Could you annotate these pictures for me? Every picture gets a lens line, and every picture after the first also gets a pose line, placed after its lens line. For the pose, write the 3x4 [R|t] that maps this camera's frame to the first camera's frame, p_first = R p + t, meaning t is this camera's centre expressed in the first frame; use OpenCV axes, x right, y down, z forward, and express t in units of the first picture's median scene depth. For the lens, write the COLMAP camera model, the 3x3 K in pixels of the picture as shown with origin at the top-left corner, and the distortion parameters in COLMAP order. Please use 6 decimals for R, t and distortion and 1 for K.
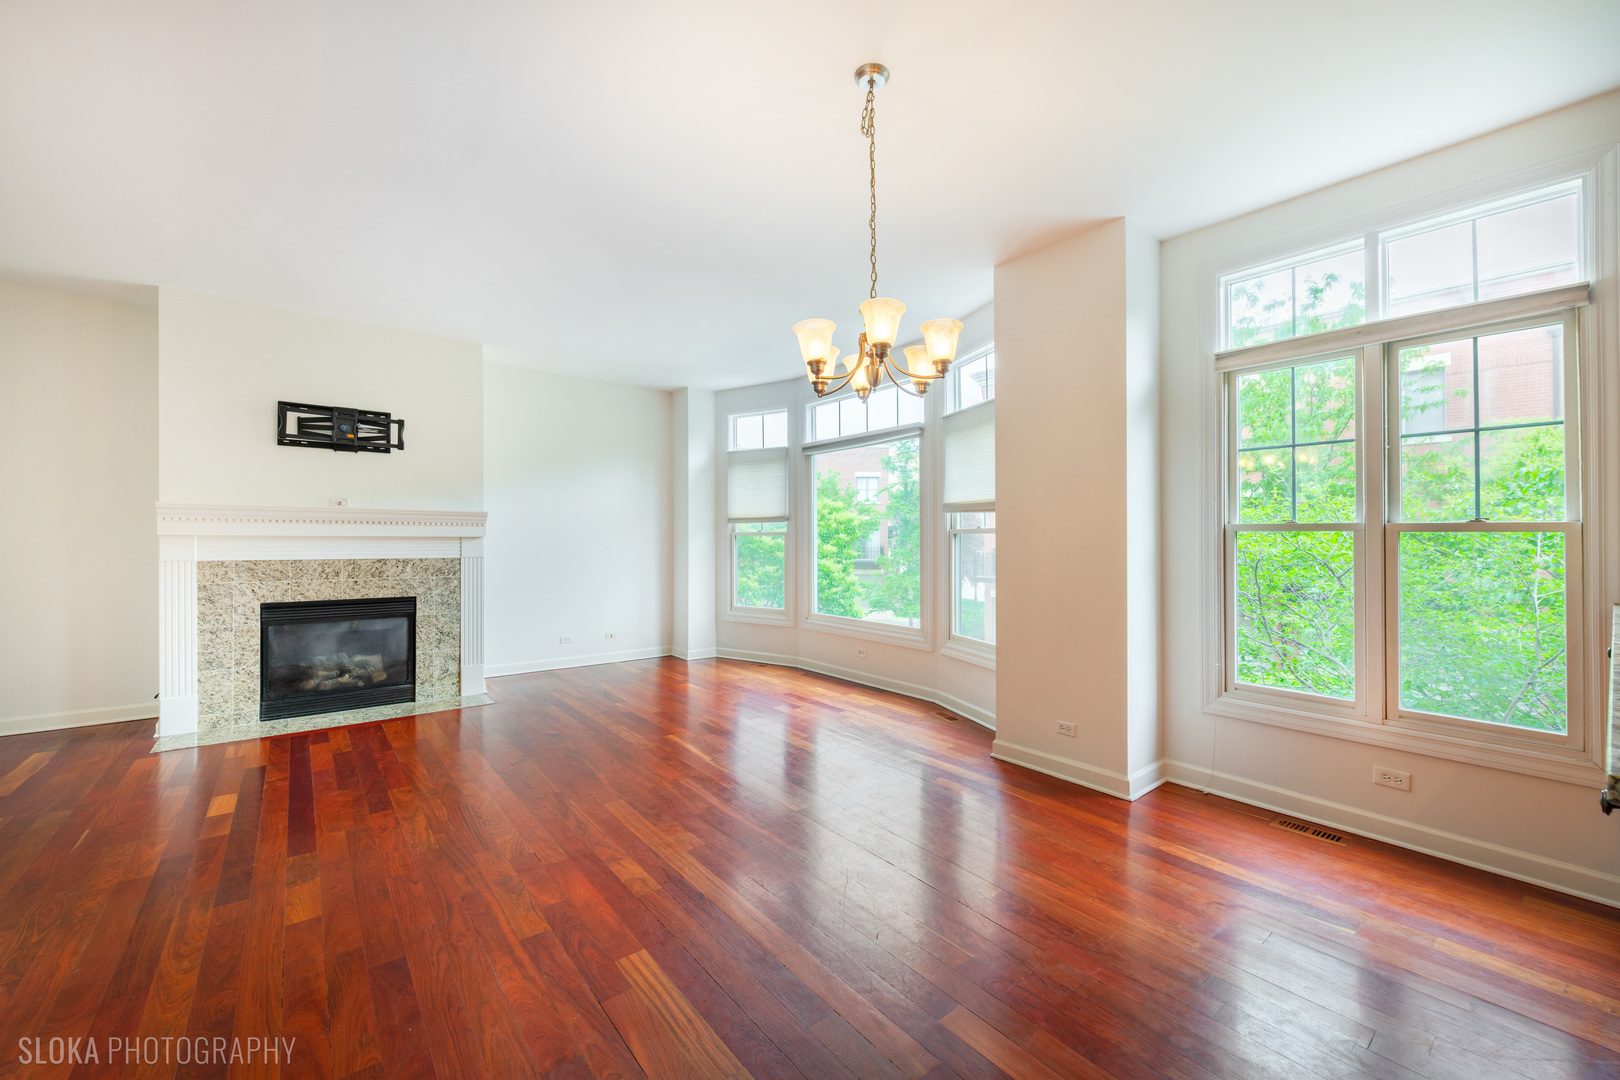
lens RADIAL K [[640.8, 0, 834.4], [0, 640.8, 545.8], [0, 0, 1]] dist [0.019739, -0.009338]
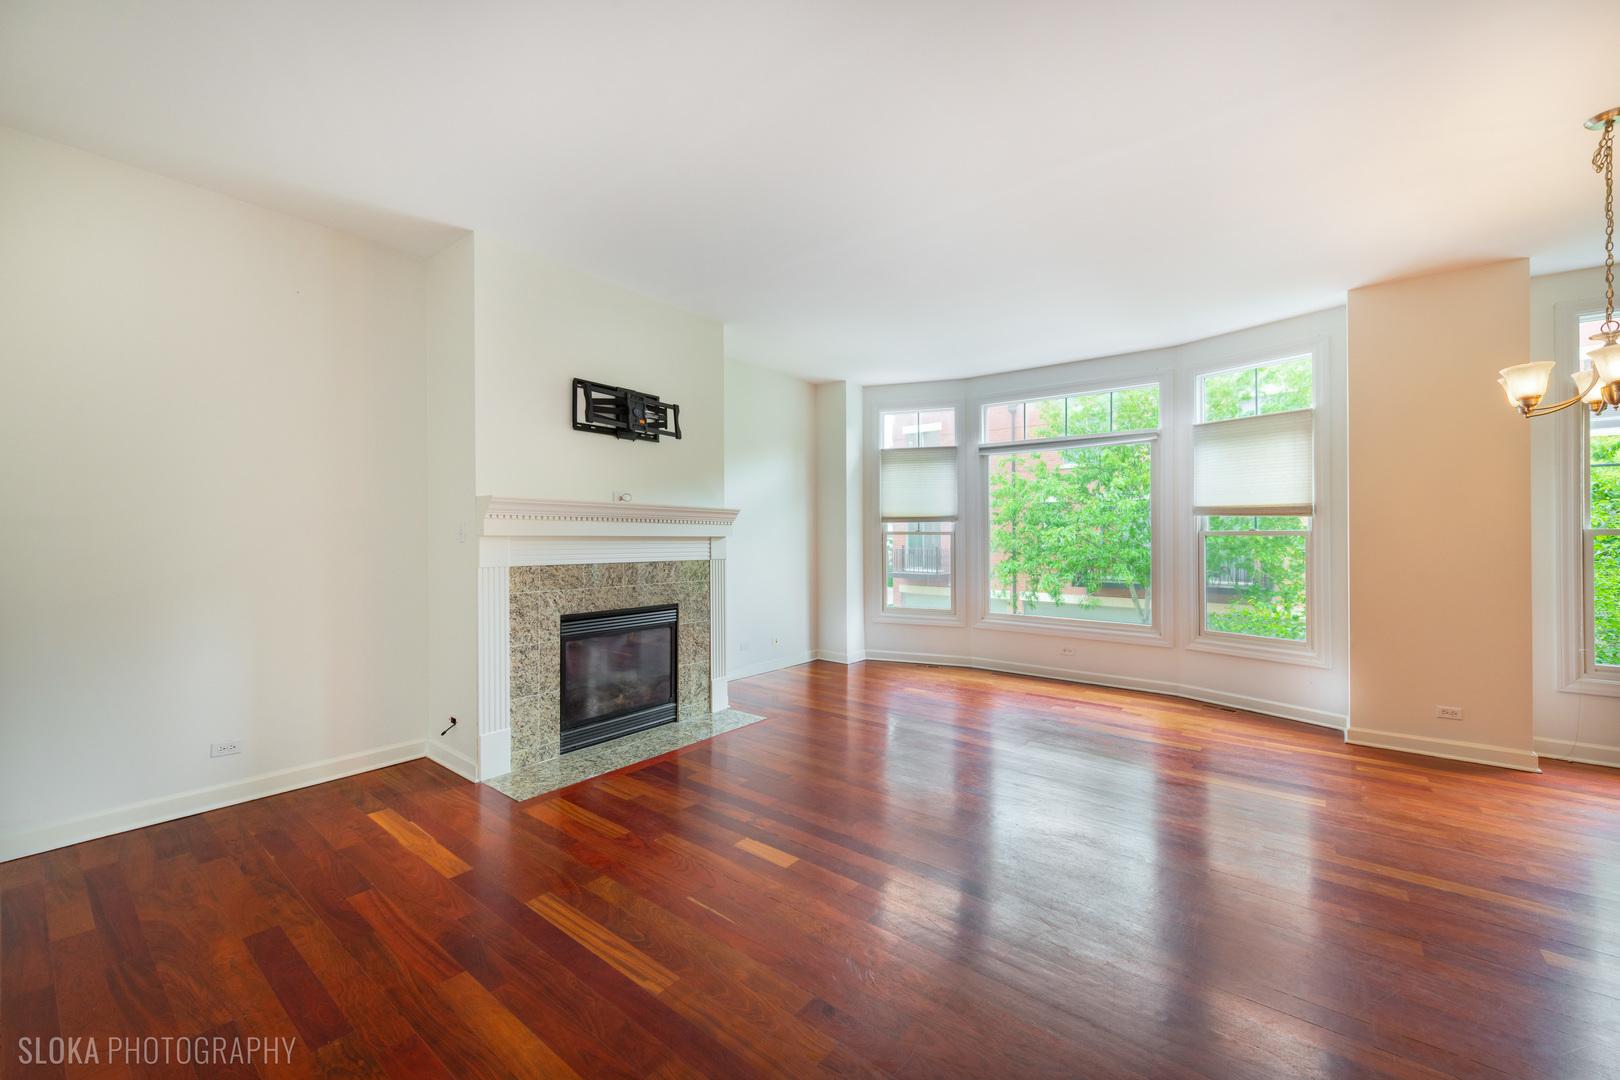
lens RADIAL K [[634.0, 0, 810.0], [0, 634.0, 540.0], [0, 0, 1]] dist [0.001307, 0.000005]
pose [[0.978000, 0.002171, 0.208594, -0.714844], [-0.001694, 0.999996, -0.002467, -0.008094], [-0.208598, 0.002059, 0.977999, 0.115031]]
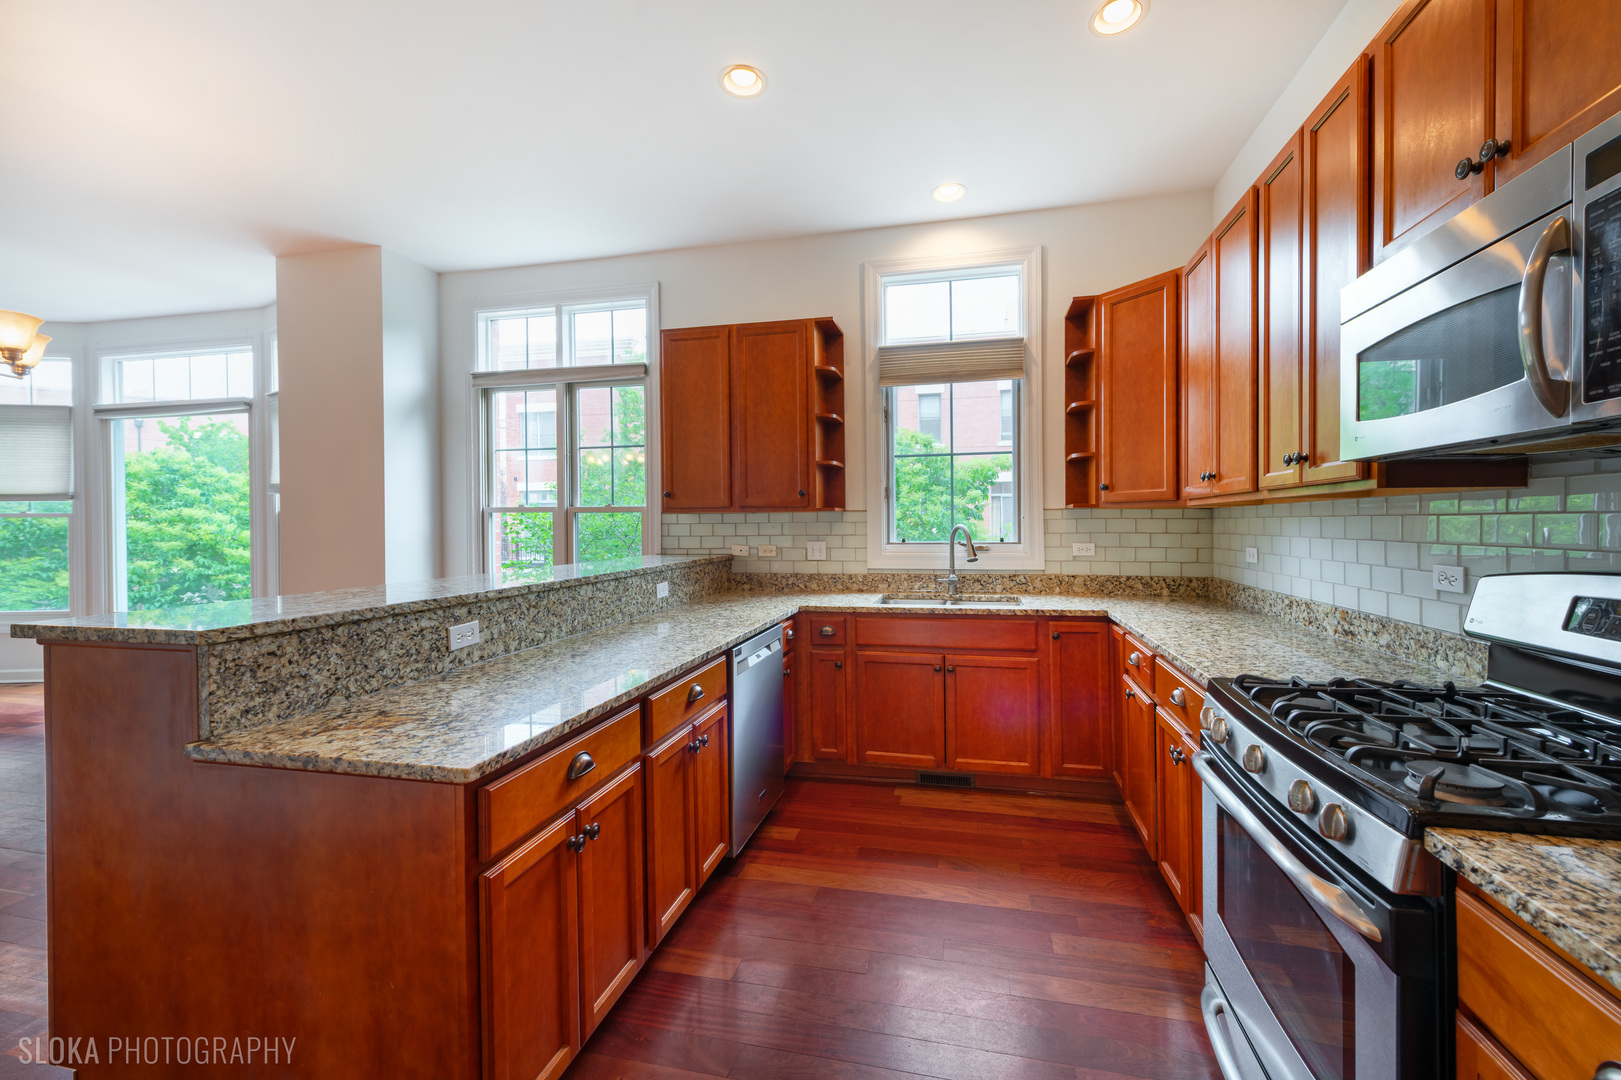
lens RADIAL K [[636.5, 0, 842.2], [0, 636.5, 529.7], [0, 0, 1]] dist [0.003173, 0.000184]
pose [[0.791555, -0.014311, 0.610930, 0.283829], [0.012792, 0.999895, 0.006848, 0.008850], [-0.610964, 0.002395, 0.791655, -0.315979]]
